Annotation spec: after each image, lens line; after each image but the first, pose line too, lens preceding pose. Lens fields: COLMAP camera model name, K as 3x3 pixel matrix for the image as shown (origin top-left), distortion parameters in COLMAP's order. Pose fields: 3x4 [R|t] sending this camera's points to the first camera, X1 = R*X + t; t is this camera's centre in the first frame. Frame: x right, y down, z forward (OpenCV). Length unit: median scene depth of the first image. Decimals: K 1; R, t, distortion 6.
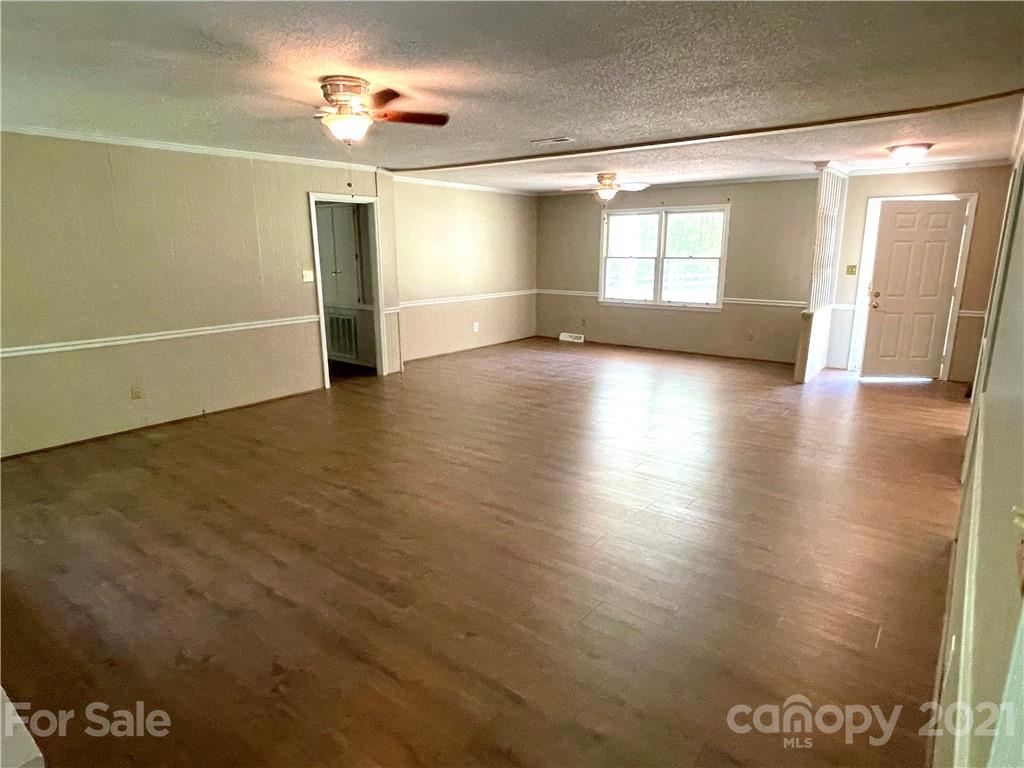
lens RADIAL K [[588.8, 0, 512.0], [0, 588.8, 384.0], [0, 0, 1]] dist [-0.002845, -0.000716]
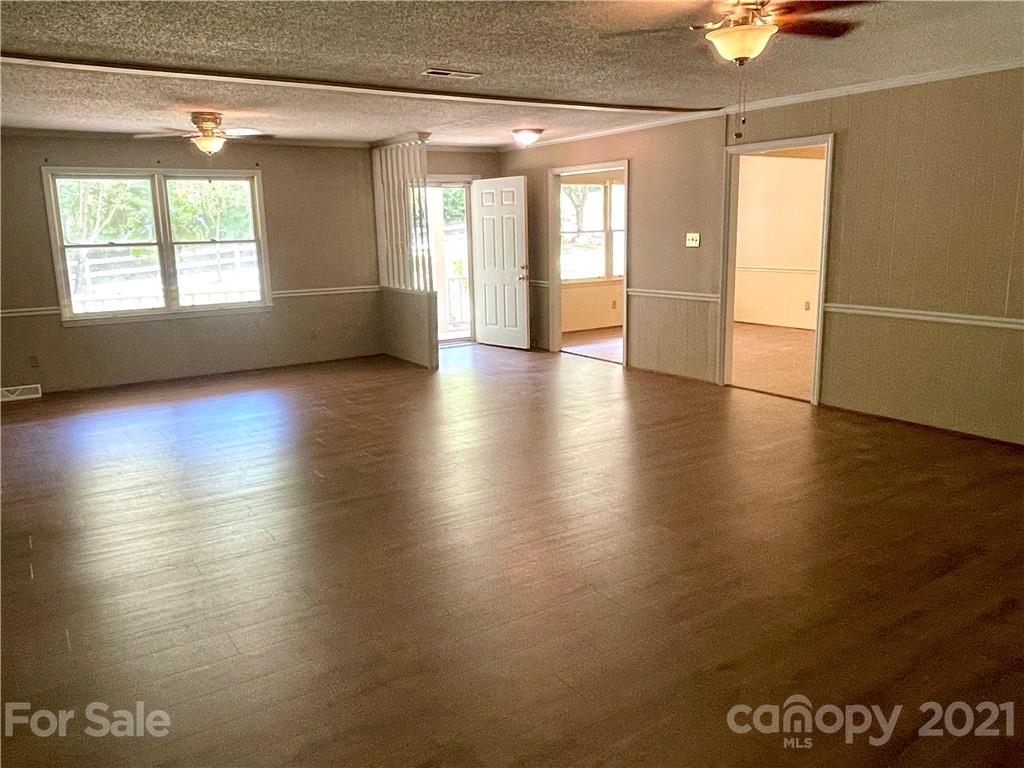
lens RADIAL K [[816.5, 0, 512.0], [0, 816.5, 384.0], [0, 0, 1]] dist [0.009406, 0.003444]
pose [[0.321030, -0.183974, 0.929028, -0.530589], [0.236277, 0.965491, 0.109548, -0.071090], [-0.917122, 0.184340, 0.353421, 0.351190]]
